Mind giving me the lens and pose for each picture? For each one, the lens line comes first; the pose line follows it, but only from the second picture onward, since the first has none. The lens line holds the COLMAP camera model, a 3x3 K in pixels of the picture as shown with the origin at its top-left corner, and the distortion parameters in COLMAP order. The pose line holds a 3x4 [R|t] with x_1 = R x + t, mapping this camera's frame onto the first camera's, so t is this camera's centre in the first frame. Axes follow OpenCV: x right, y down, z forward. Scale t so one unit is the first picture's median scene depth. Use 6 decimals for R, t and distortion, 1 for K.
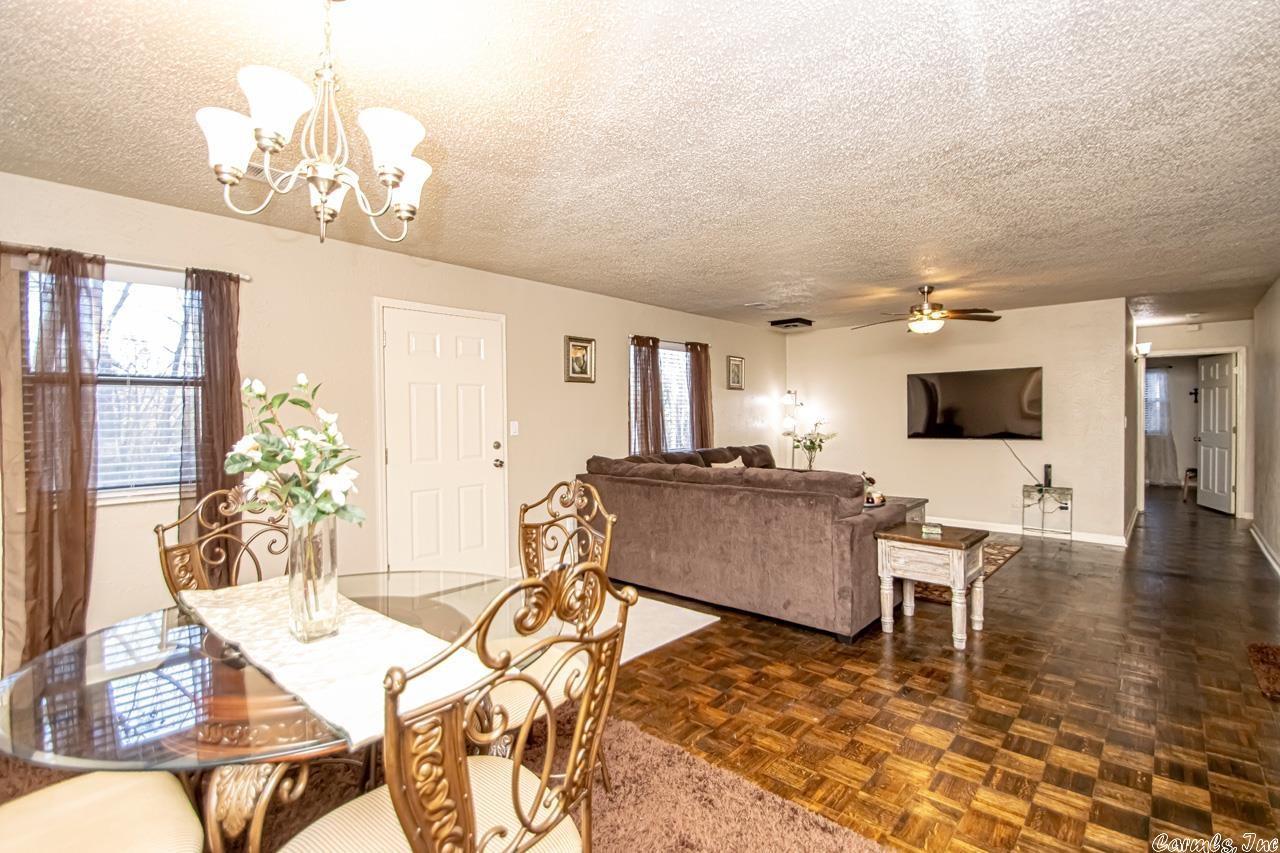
lens RADIAL K [[602.1, 0, 638.8], [0, 602.1, 431.4], [0, 0, 1]] dist [0.018354, -0.014233]
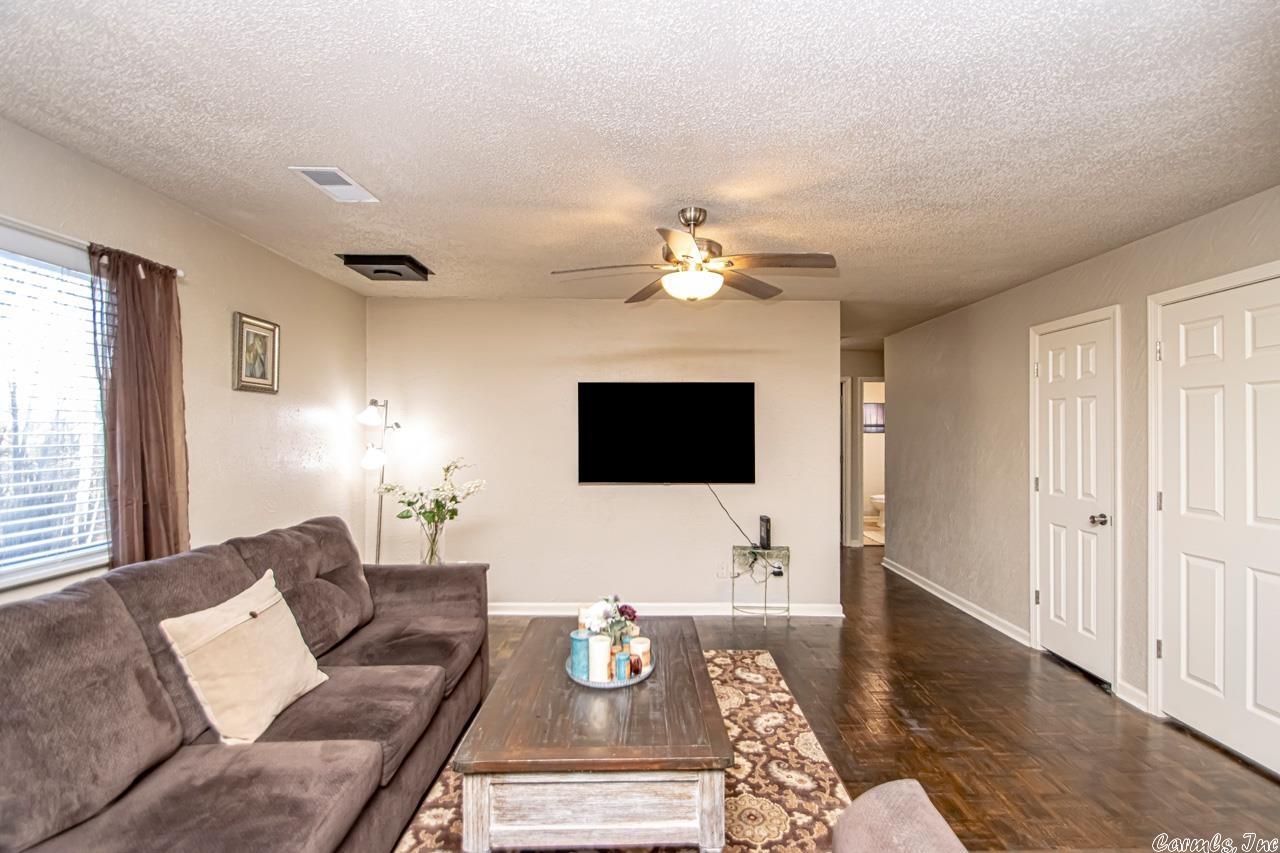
lens RADIAL K [[602.1, 0, 644.1], [0, 602.1, 432.7], [0, 0, 1]] dist [0.018354, -0.014233]
pose [[0.750070, 0.008005, 0.661310, 0.085336], [0.010808, 0.999645, -0.024358, -0.027215], [-0.661270, 0.025418, 0.749718, 0.514351]]
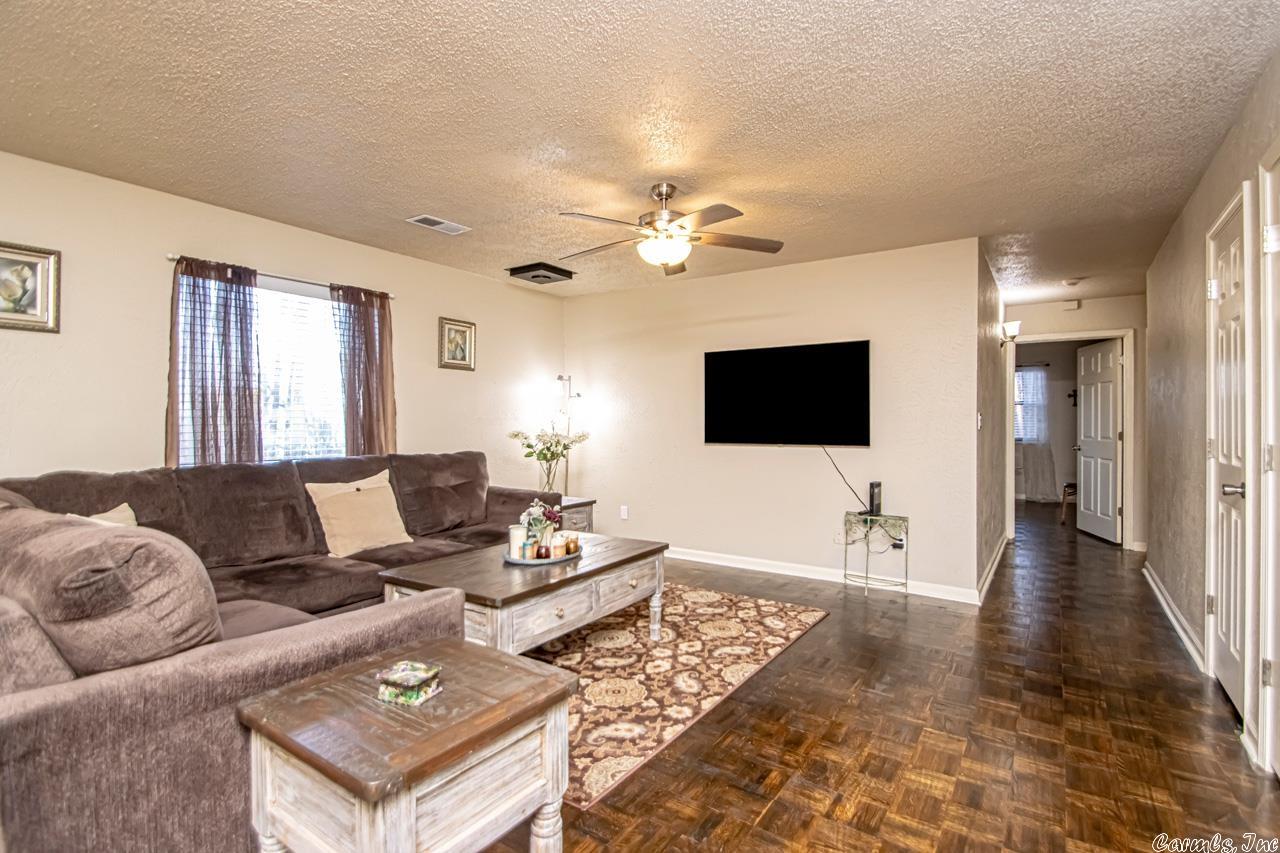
lens RADIAL K [[602.1, 0, 641.8], [0, 602.1, 430.4], [0, 0, 1]] dist [0.018354, -0.014233]
pose [[0.992474, 0.009419, 0.122095, 0.310192], [-0.007470, 0.999837, -0.016415, 0.009321], [-0.122229, 0.015380, 0.992383, 0.335727]]
